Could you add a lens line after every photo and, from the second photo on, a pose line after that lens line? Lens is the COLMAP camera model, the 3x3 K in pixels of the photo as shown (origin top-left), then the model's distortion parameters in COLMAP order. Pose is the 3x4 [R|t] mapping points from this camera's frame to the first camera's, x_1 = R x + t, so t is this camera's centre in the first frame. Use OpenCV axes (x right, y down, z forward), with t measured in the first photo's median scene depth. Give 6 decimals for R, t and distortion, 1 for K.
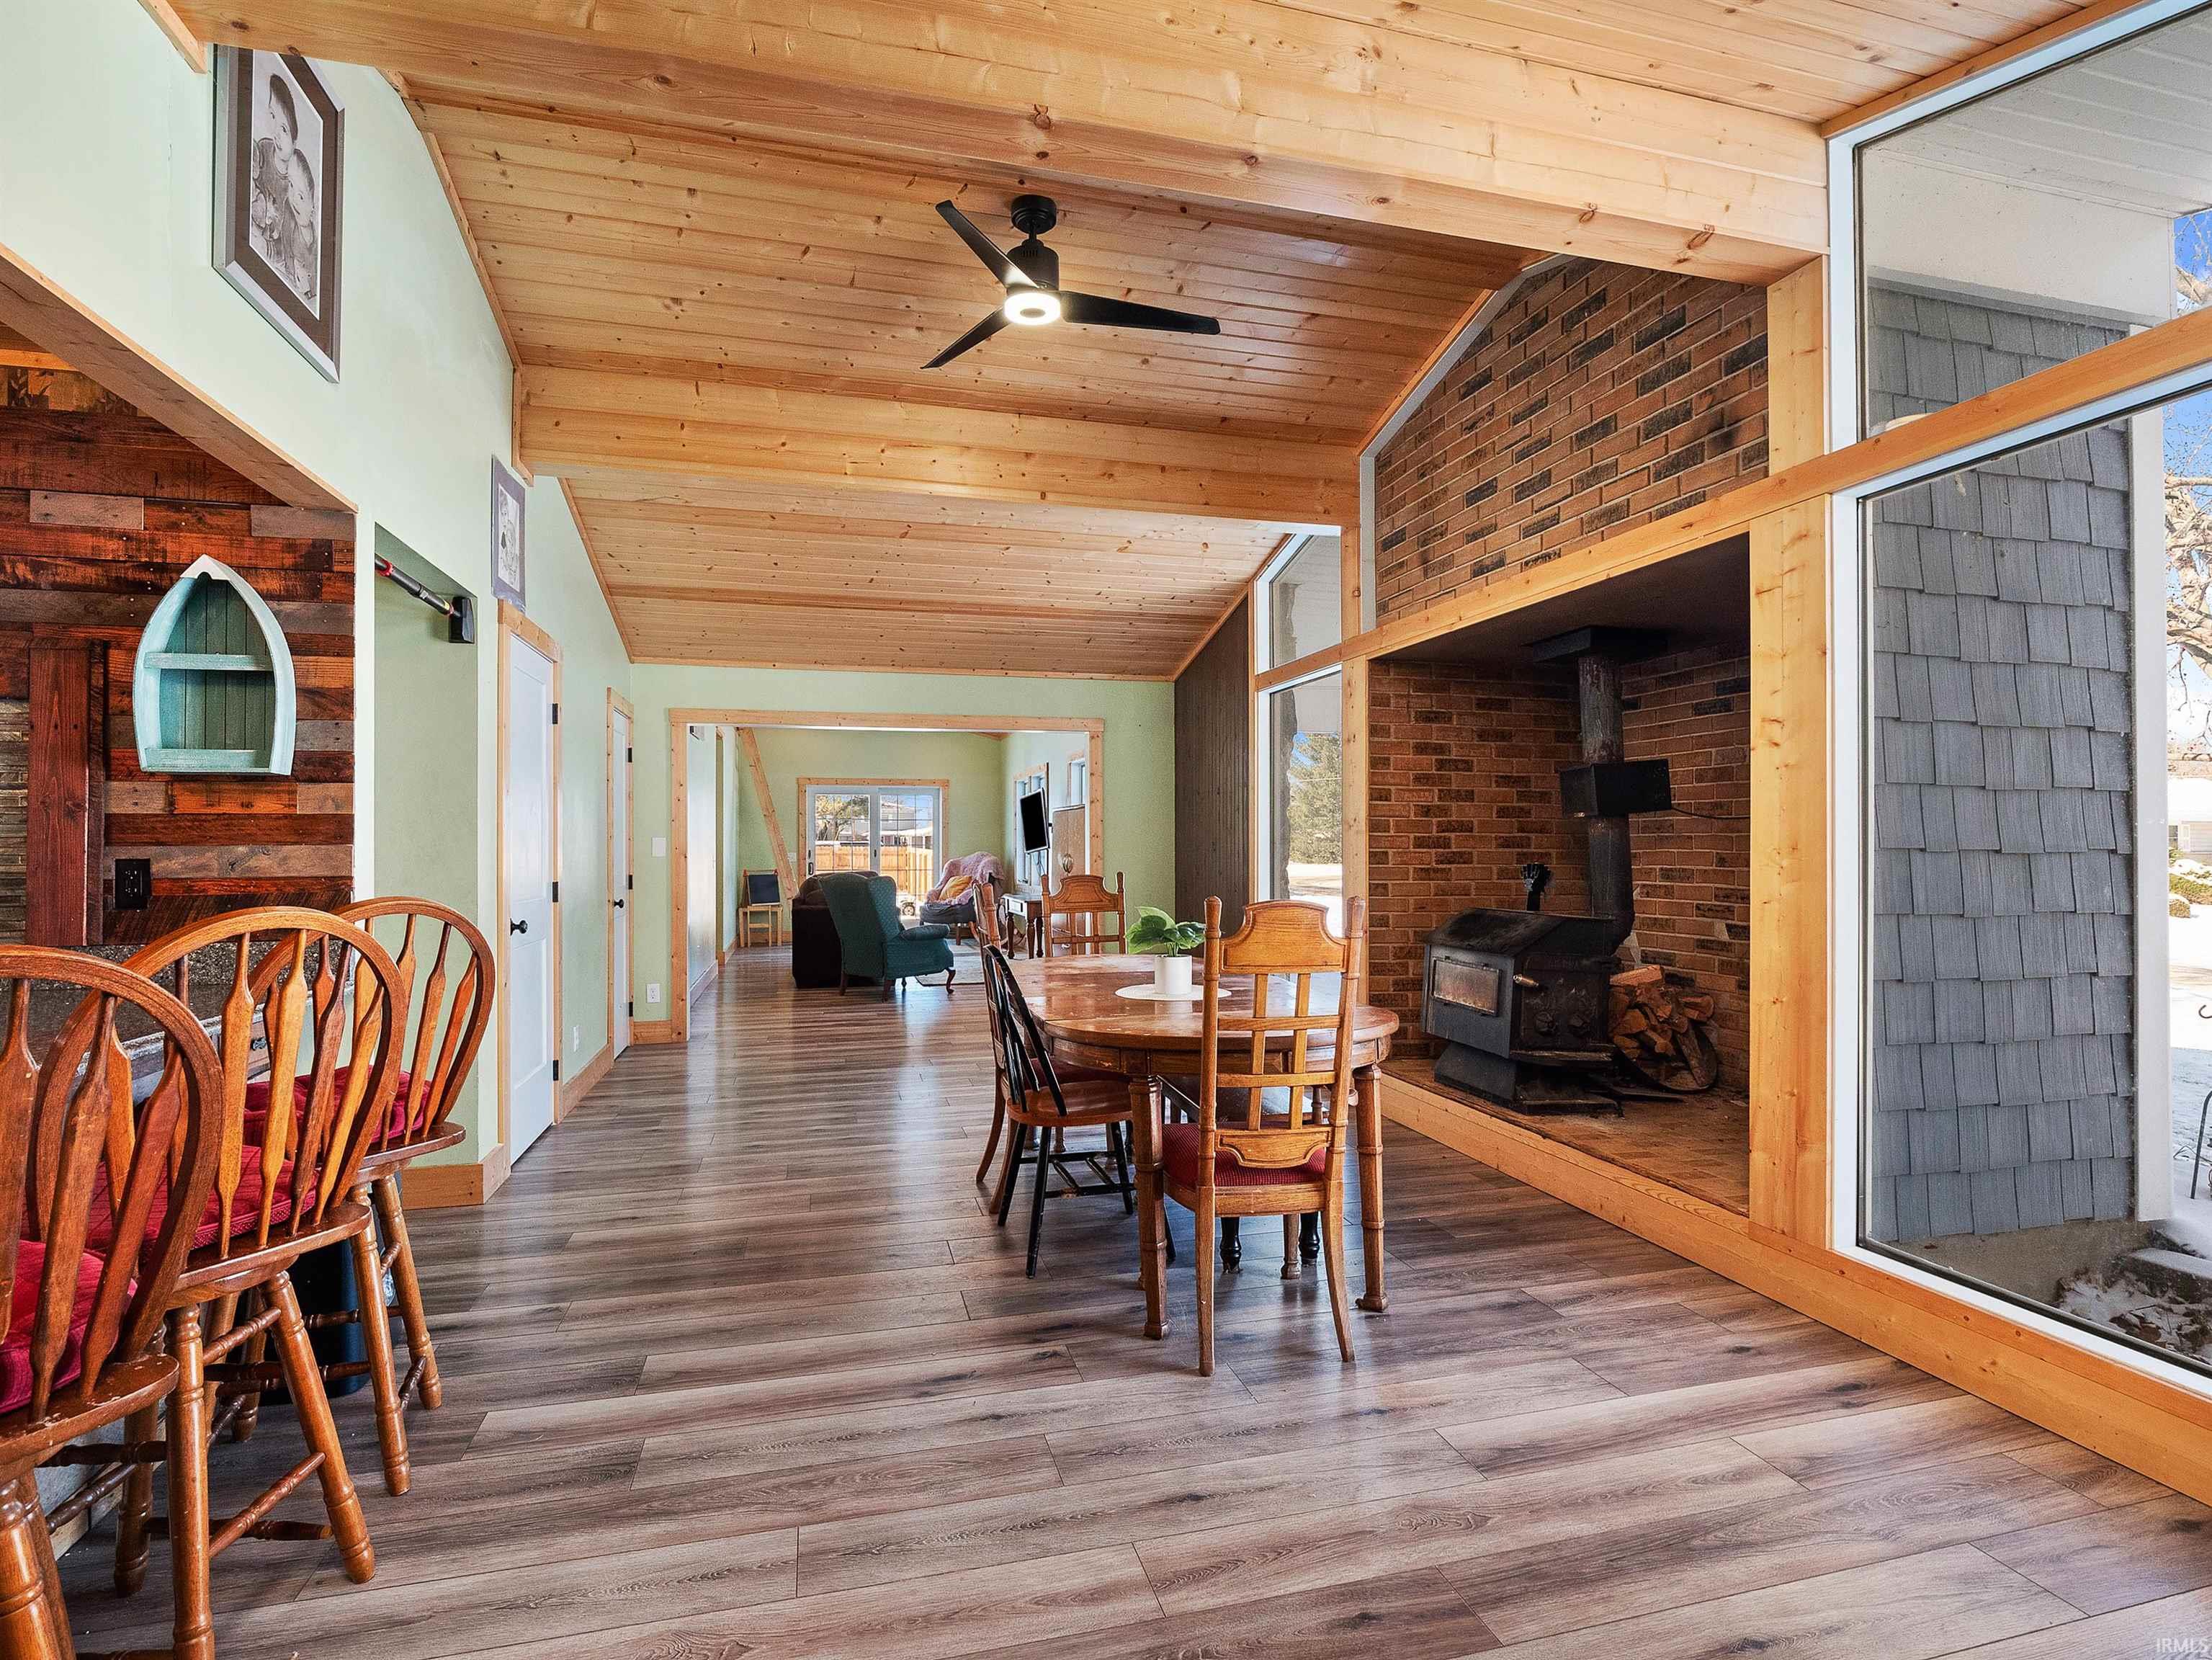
lens RADIAL K [[1083.4, 0, 1092.3], [0, 1083.4, 844.8], [0, 0, 1]] dist [-0.005168, -0.000603]
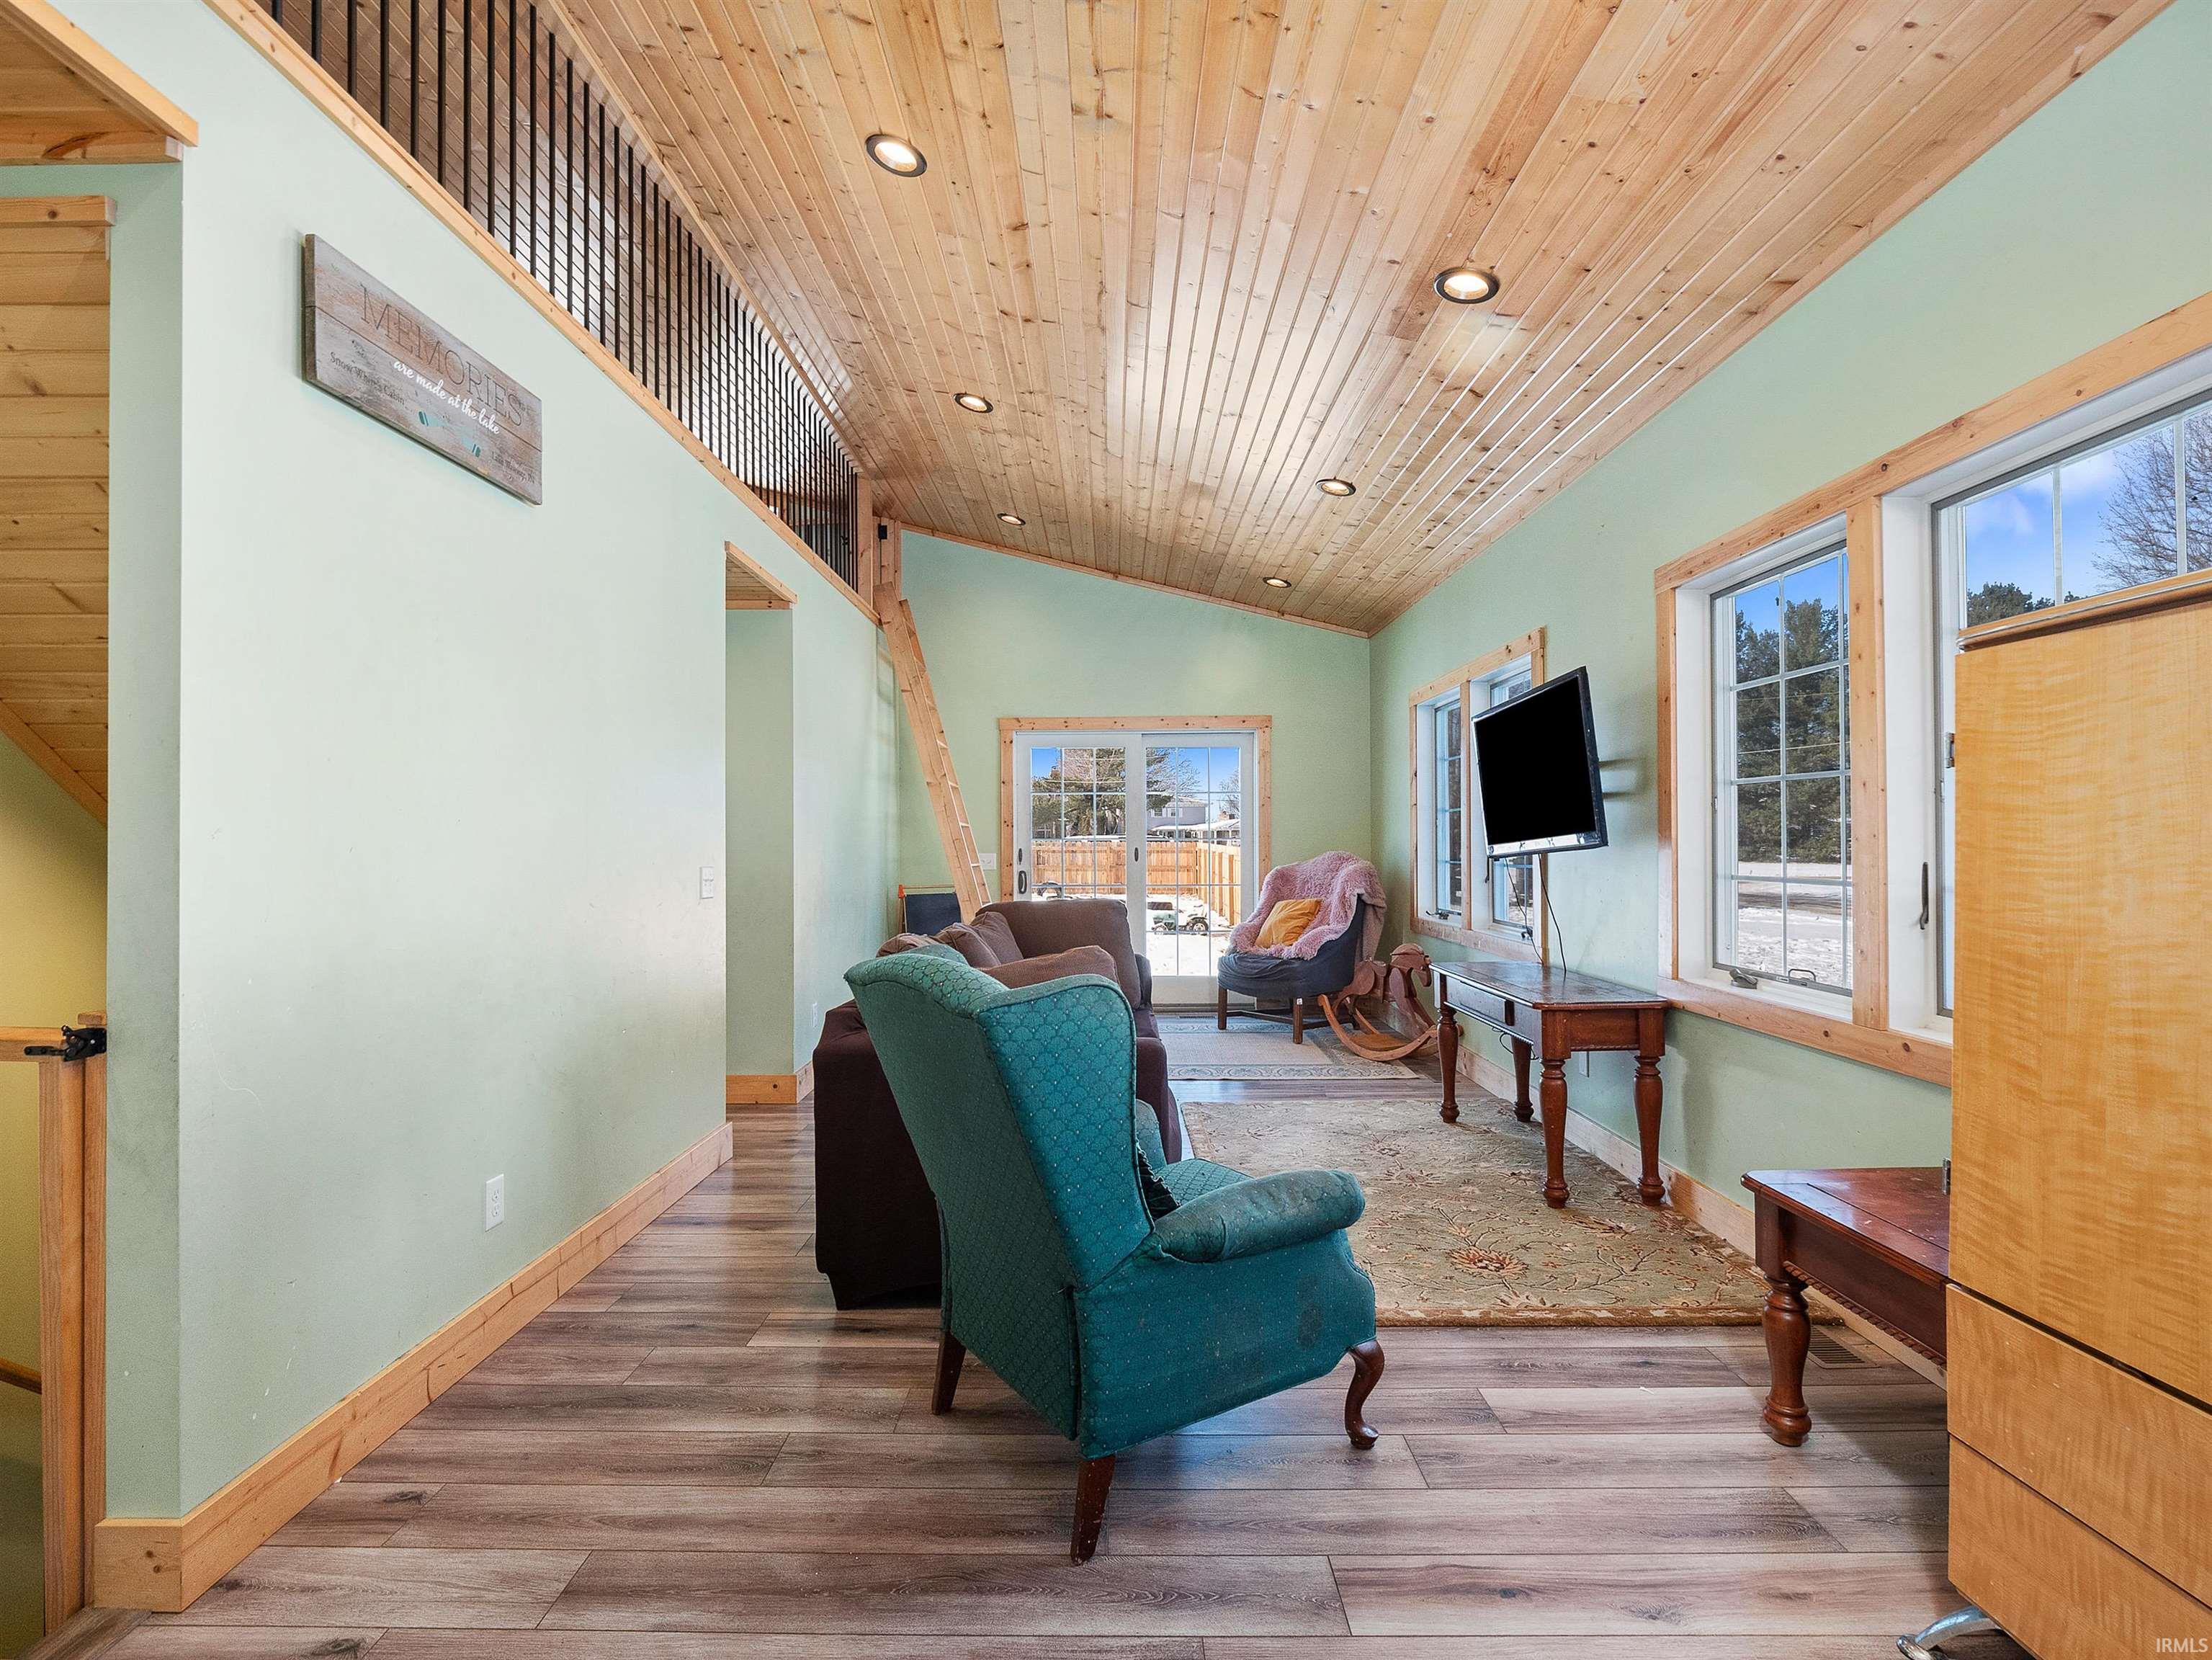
lens RADIAL K [[1083.4, 0, 1103.4], [0, 1083.4, 836.6], [0, 0, 1]] dist [-0.005168, -0.000603]
pose [[0.967313, -0.005219, -0.253530, -0.250189], [0.004523, 0.999984, -0.003327, 0.002320], [0.253544, 0.002071, 0.967322, 1.499210]]
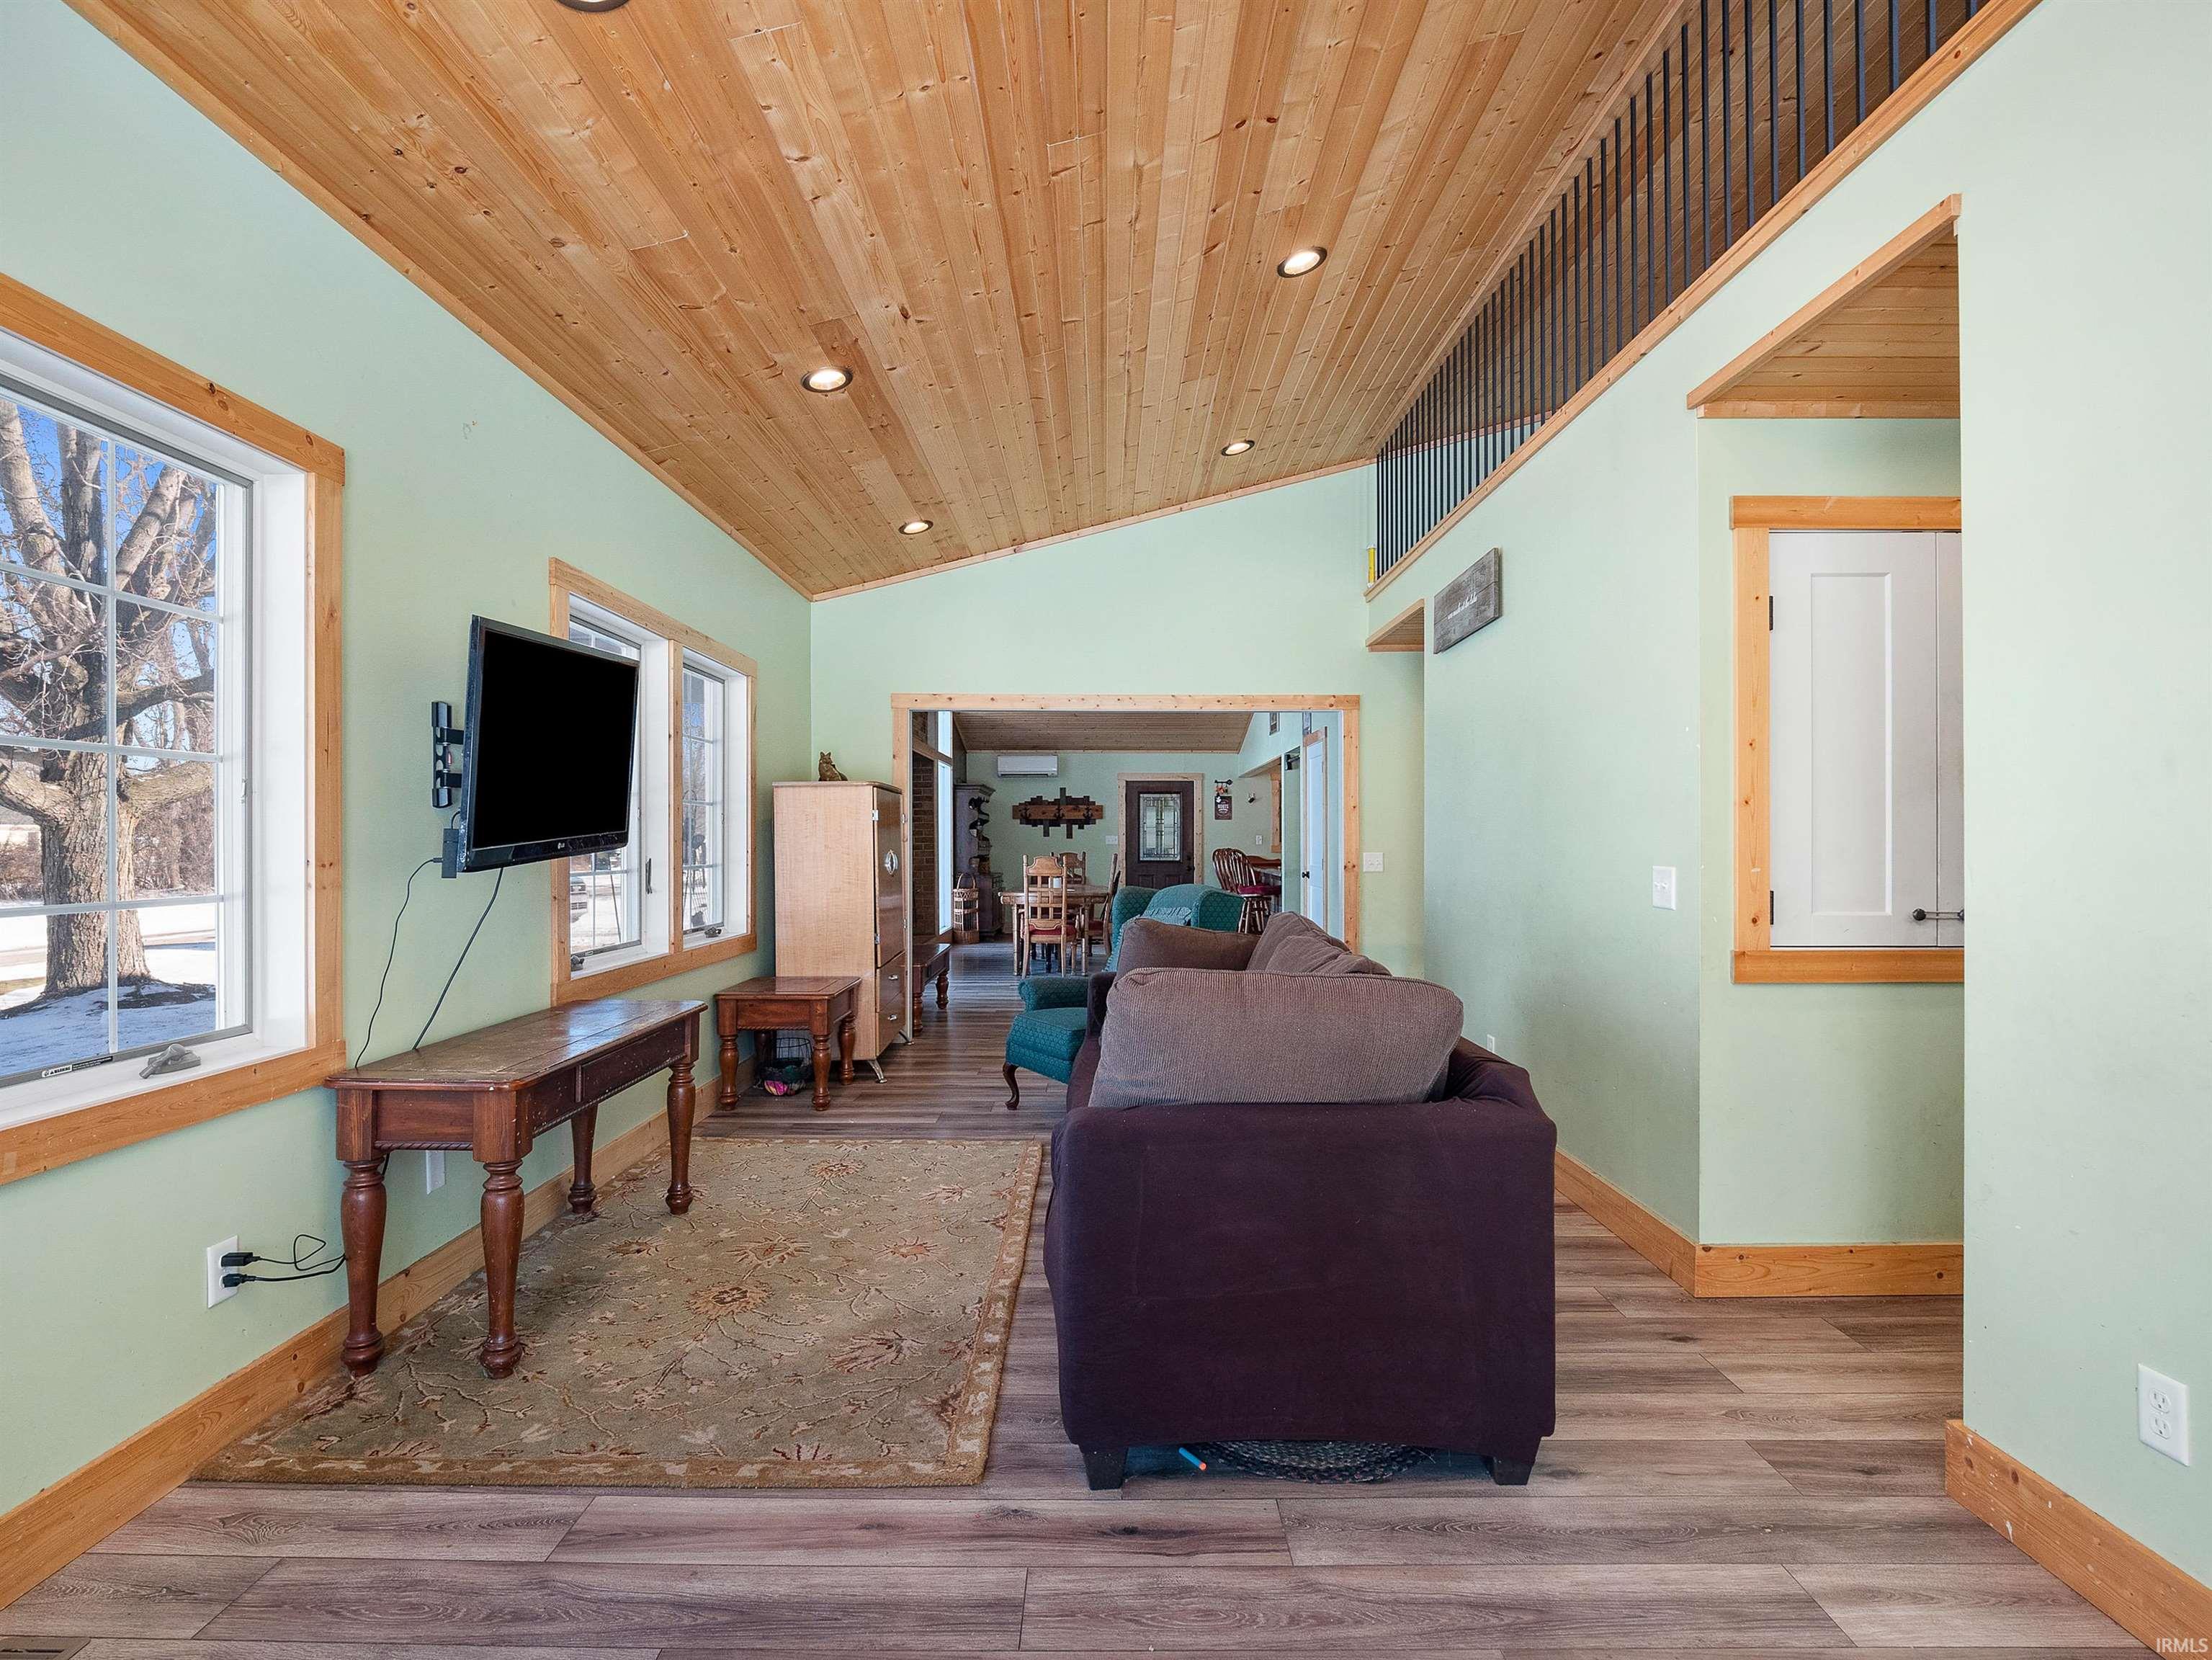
lens RADIAL K [[1083.4, 0, 1090.6], [0, 1083.4, 838.3], [0, 0, 1]] dist [-0.005168, -0.000603]
pose [[-0.964737, 0.005802, 0.263150, -0.657466], [0.004641, 0.999977, -0.005032, 0.007331], [-0.263173, -0.003633, -0.964742, 3.156236]]
